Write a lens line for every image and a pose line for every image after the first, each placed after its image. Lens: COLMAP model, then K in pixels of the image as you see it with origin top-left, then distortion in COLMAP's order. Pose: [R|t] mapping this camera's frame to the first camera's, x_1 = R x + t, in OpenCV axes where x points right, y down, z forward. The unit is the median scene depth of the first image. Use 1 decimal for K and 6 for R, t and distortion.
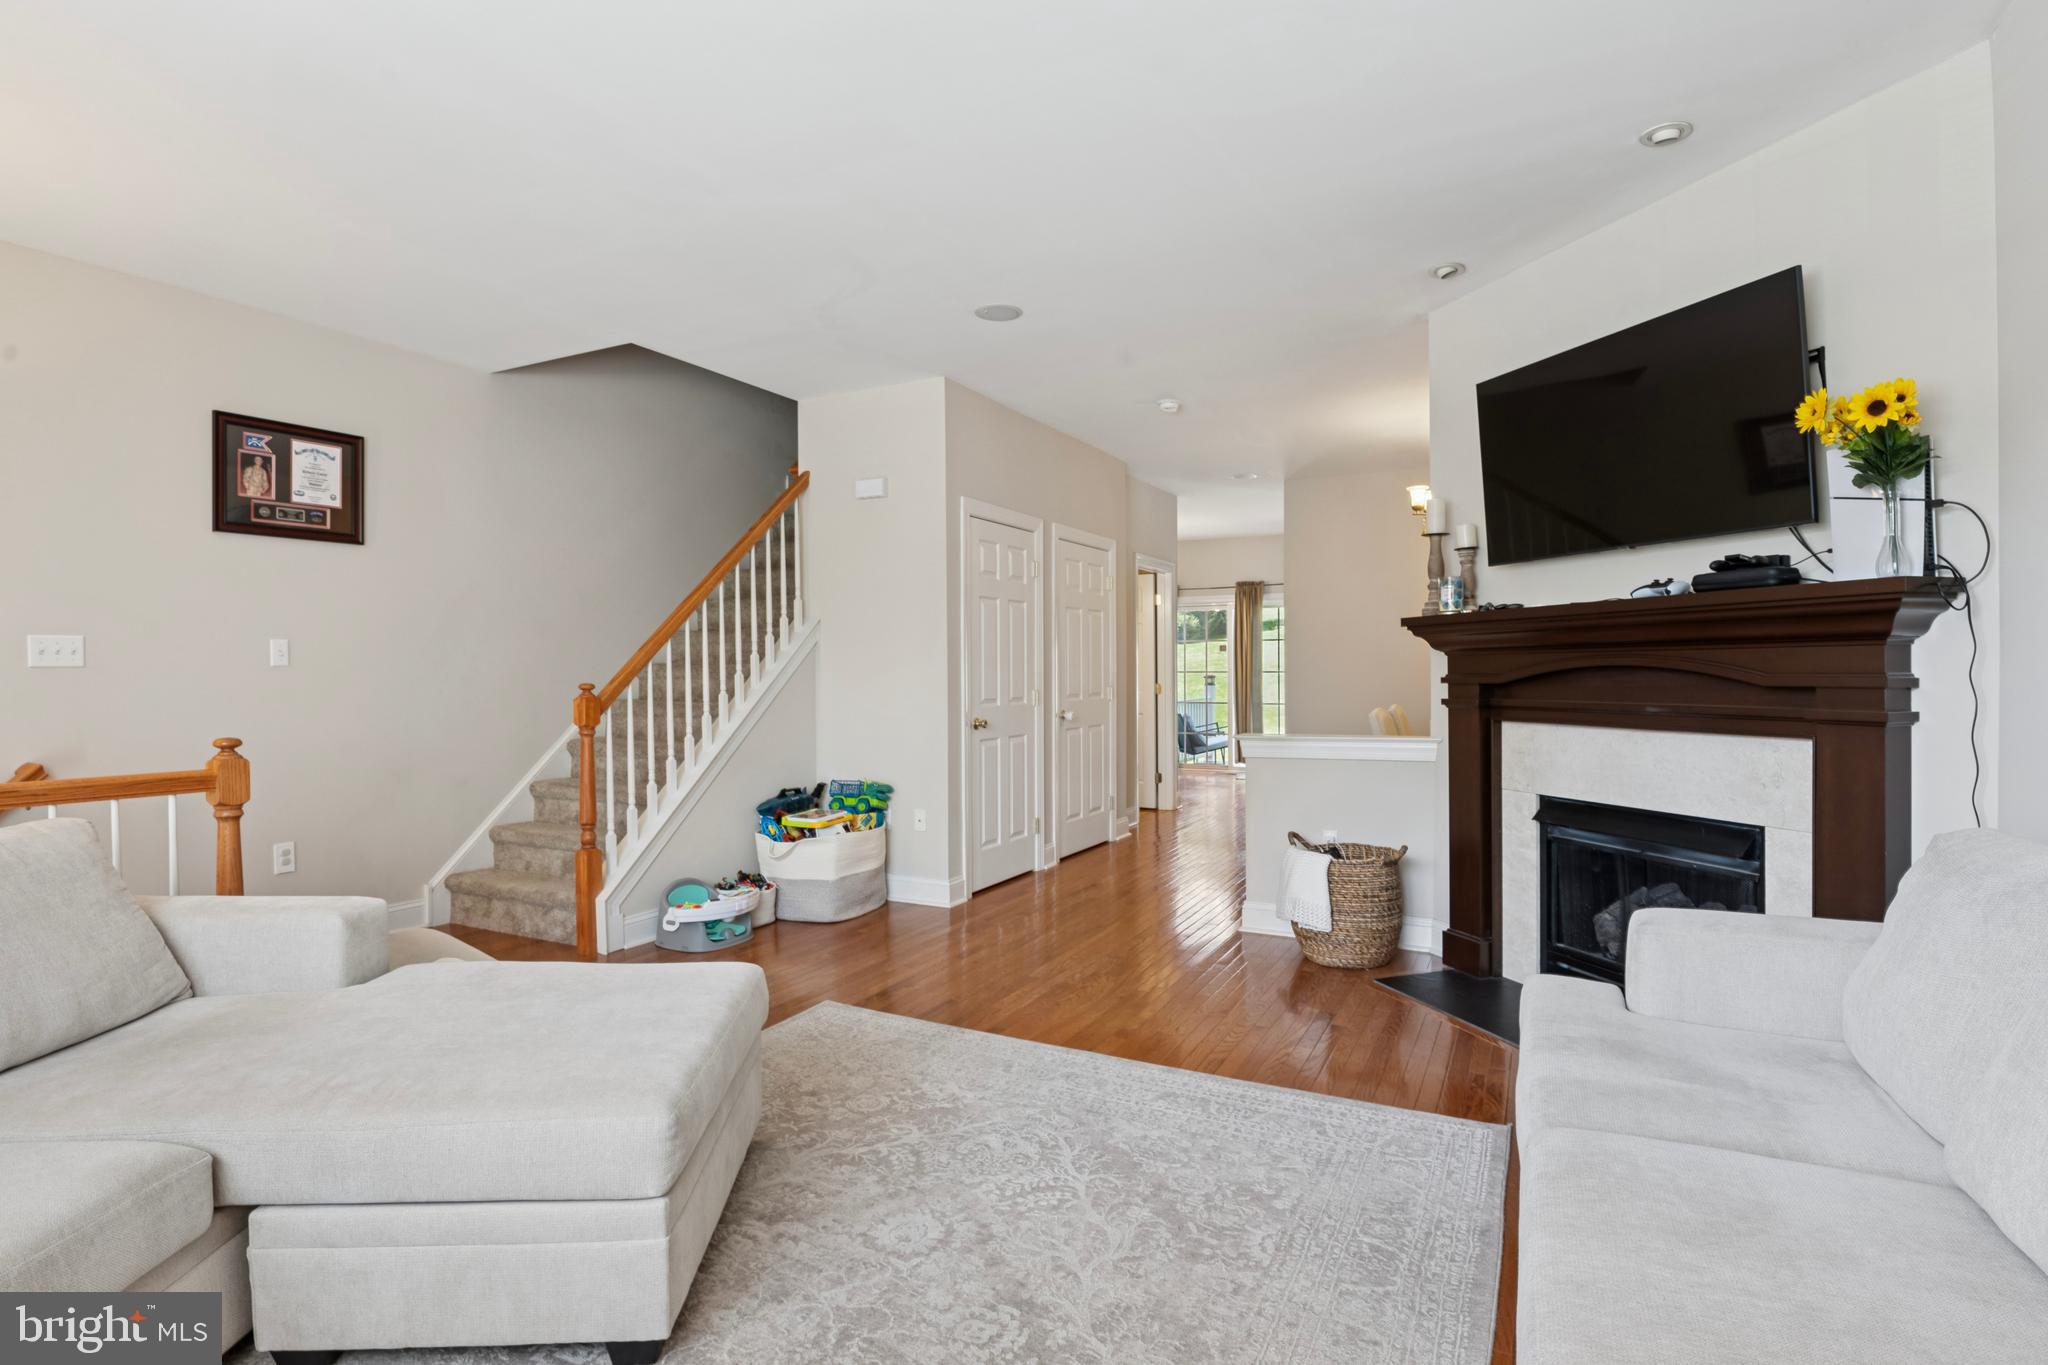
lens RADIAL K [[1003.7, 0, 1036.8], [0, 1003.7, 672.3], [0, 0, 1]] dist [-0.002892, -0.008548]
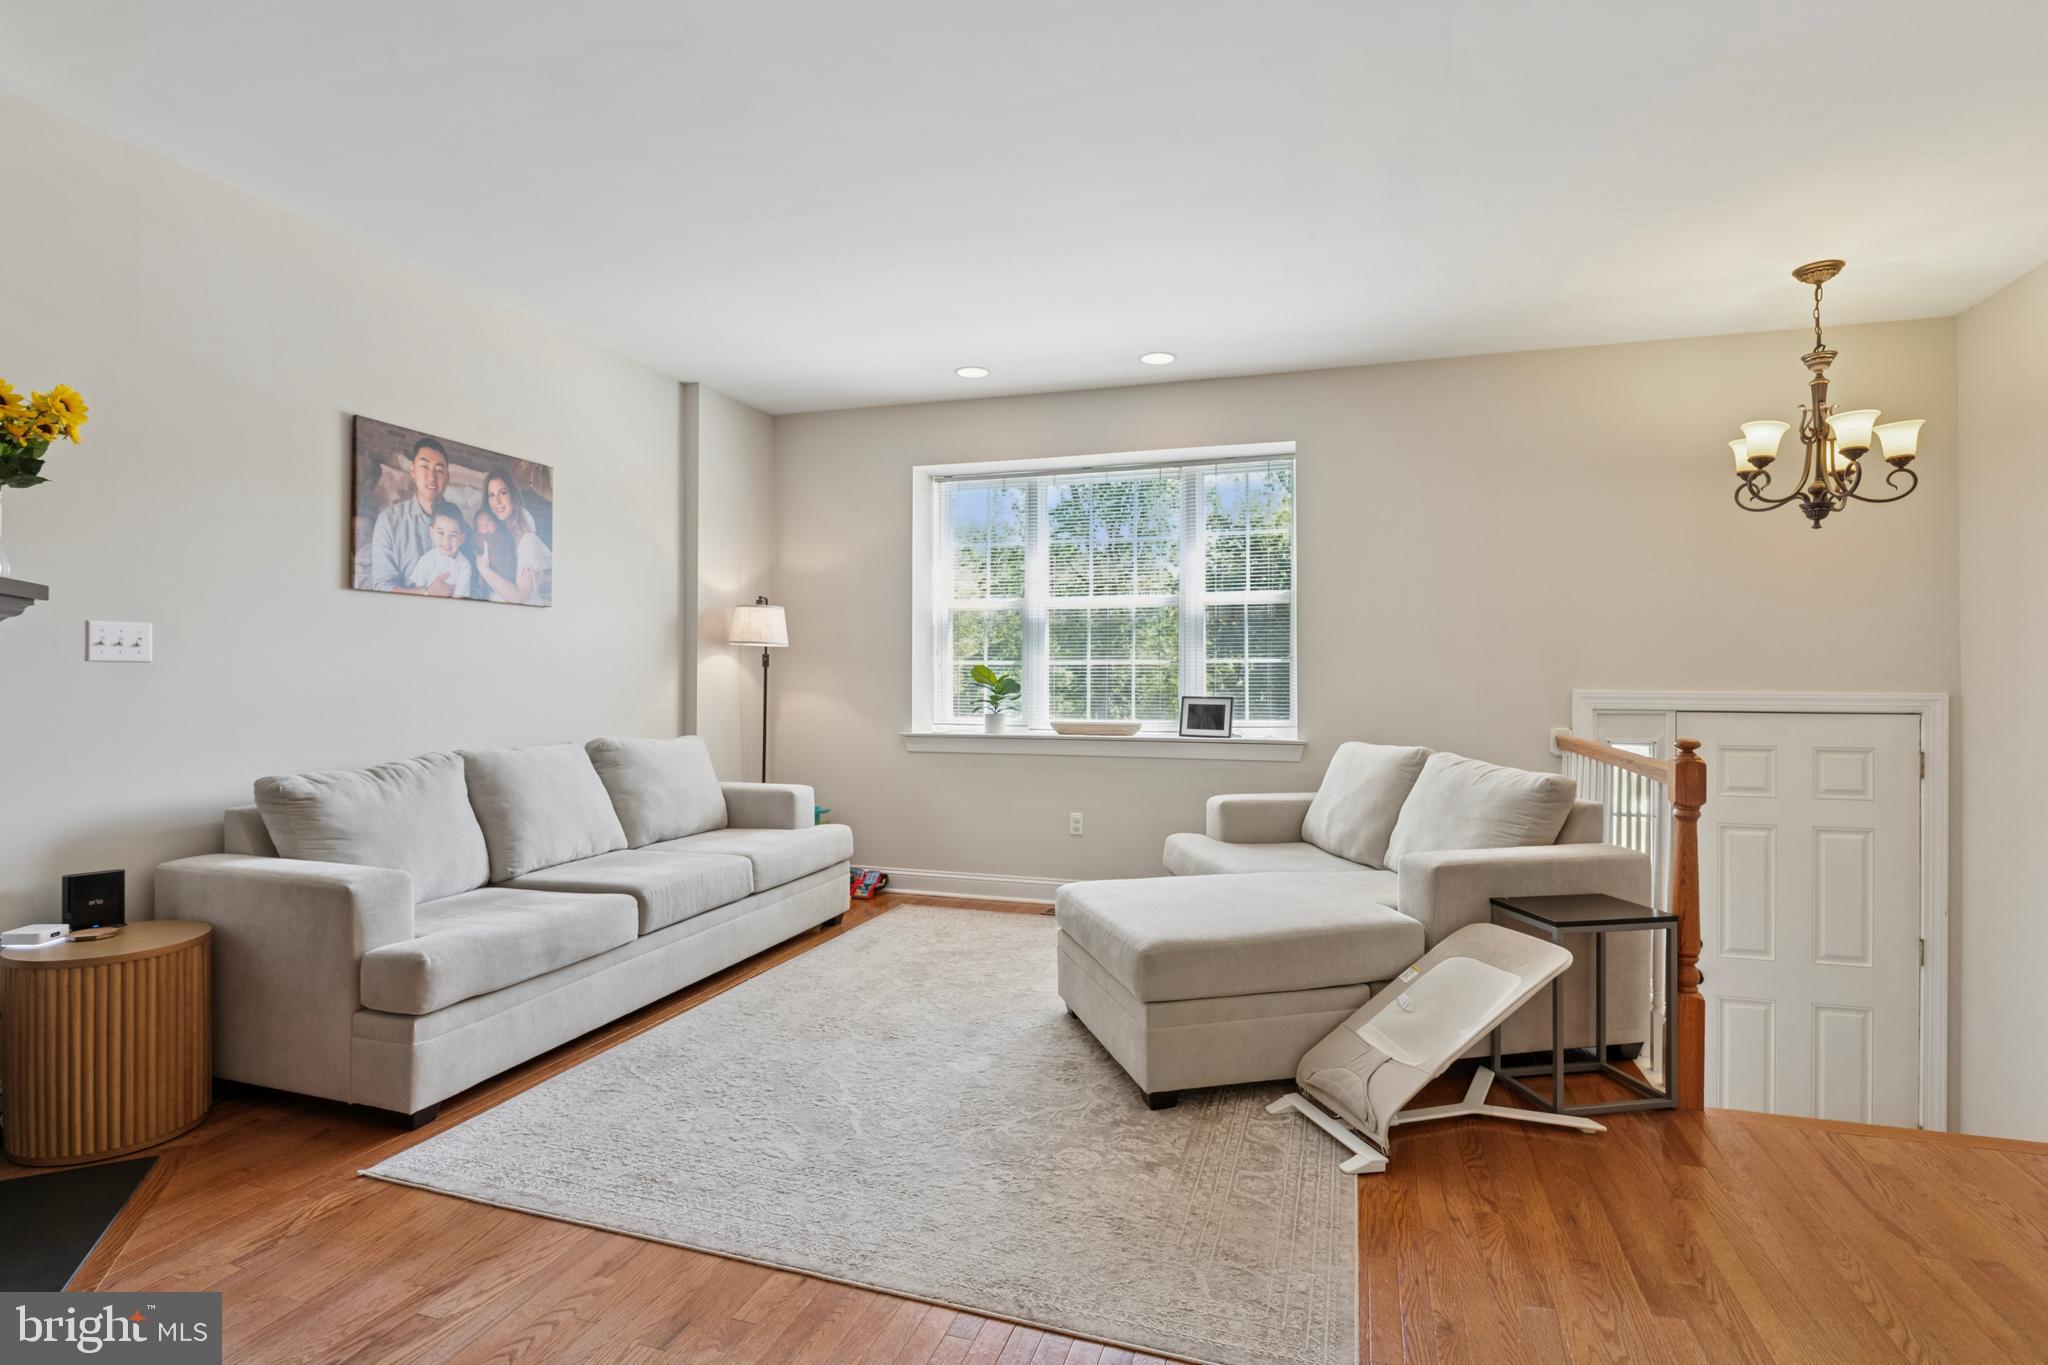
lens RADIAL K [[1003.7, 0, 1036.8], [0, 1003.7, 672.3], [0, 0, 1]] dist [-0.002892, -0.008548]
pose [[-0.986002, -0.008266, -0.166528, 0.017053], [-0.007605, 0.999960, -0.004604, -0.004453], [0.166560, -0.003273, -0.986026, 1.379120]]
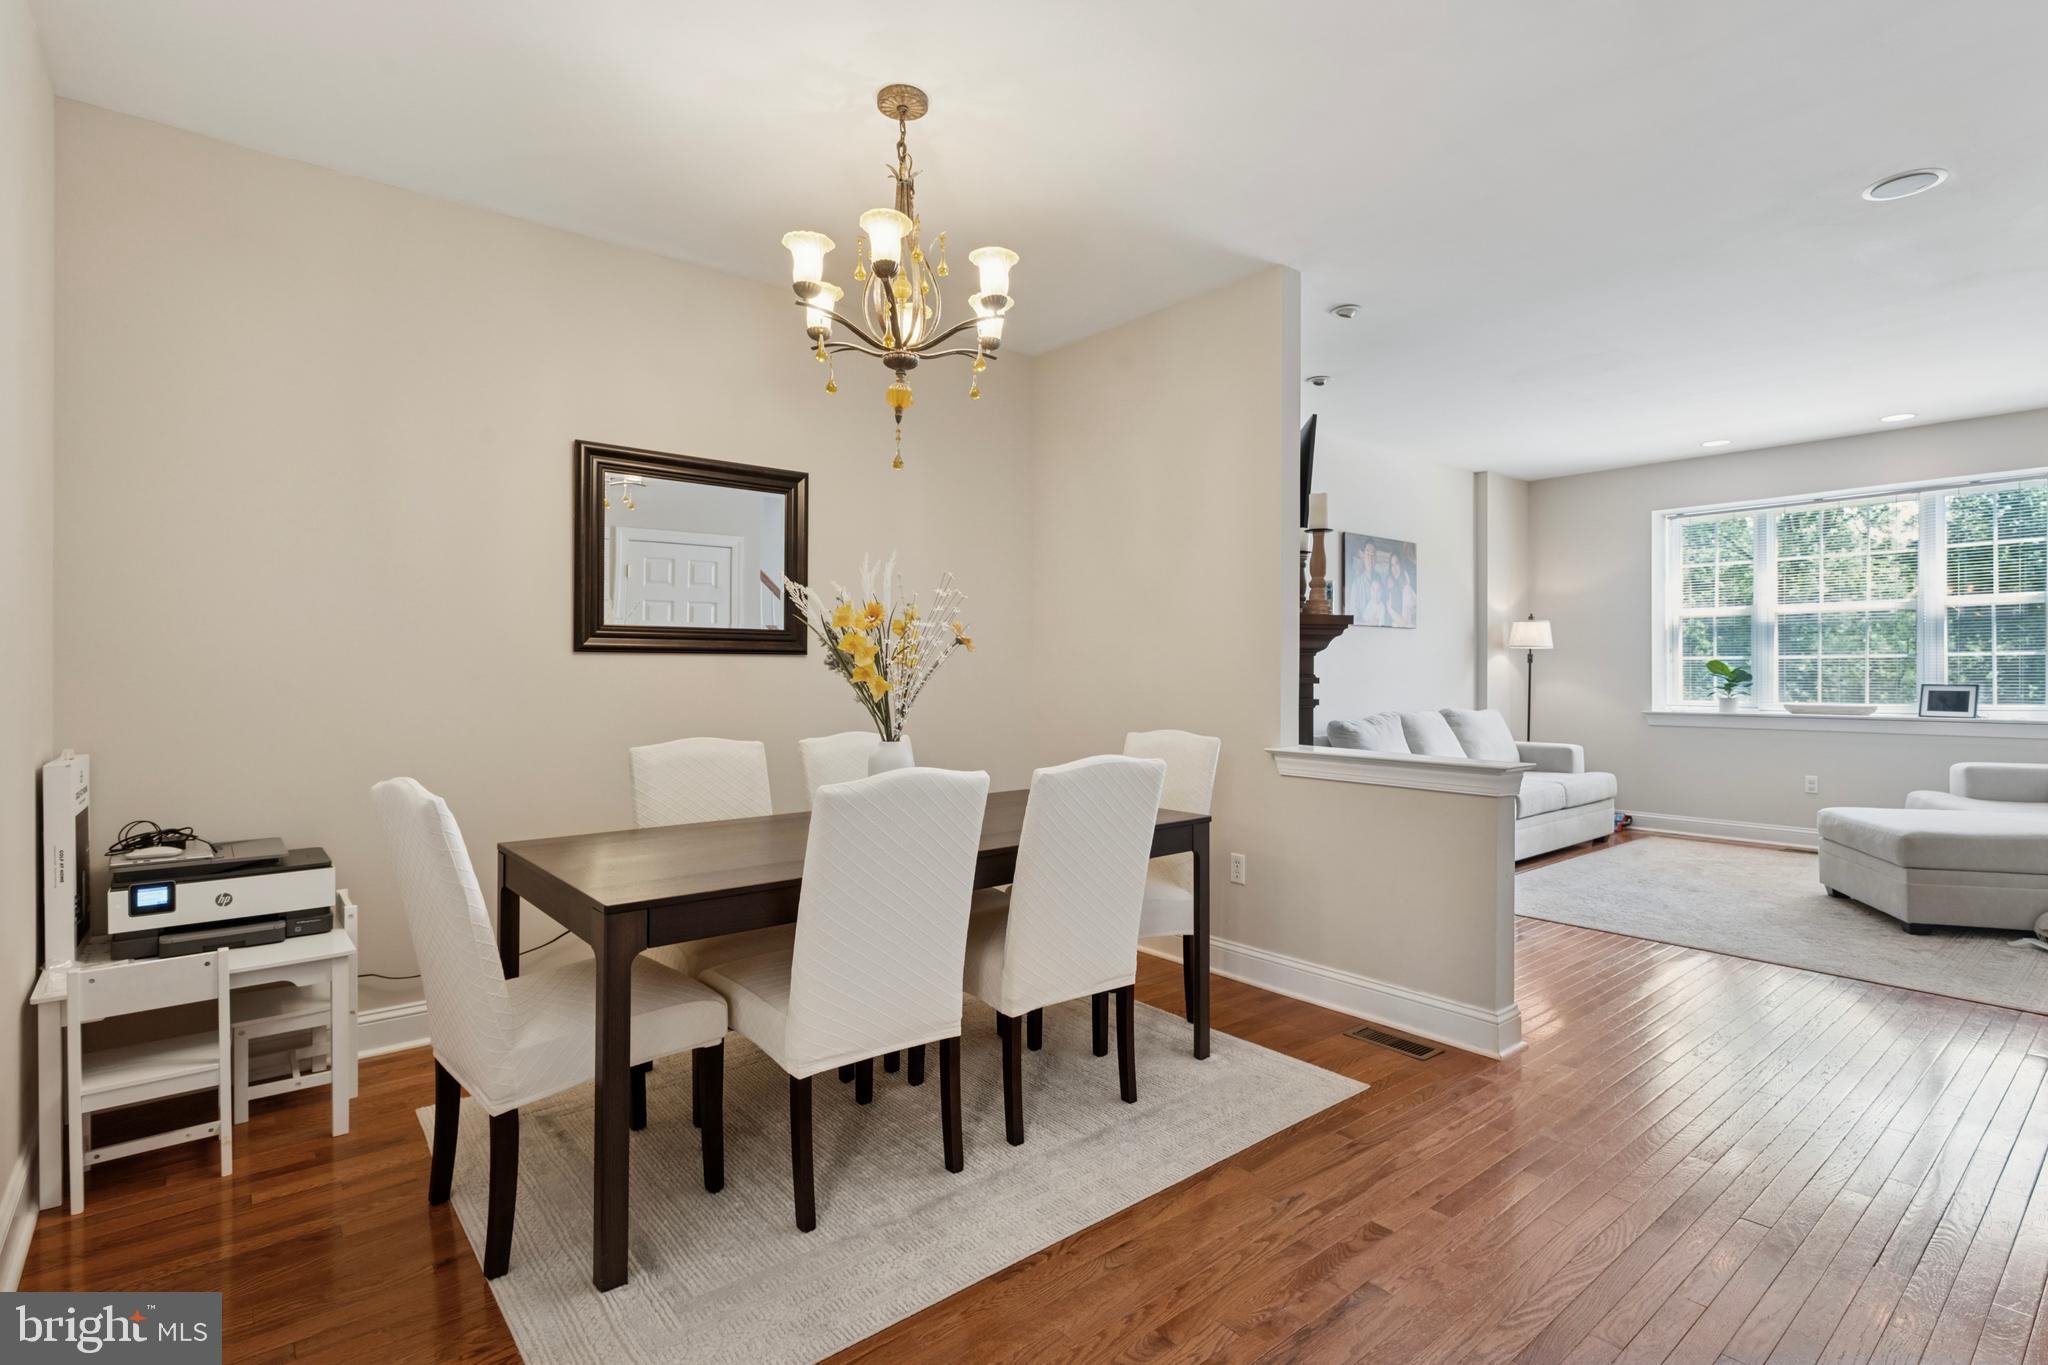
lens RADIAL K [[991.8, 0, 1030.9], [0, 991.8, 677.3], [0, 0, 1]] dist [0.000187, -0.000642]
pose [[-0.920220, -0.003690, 0.391383, 0.312384], [0.000247, 0.999950, 0.010009, -0.007357], [-0.391400, 0.009307, -0.920173, 2.162214]]
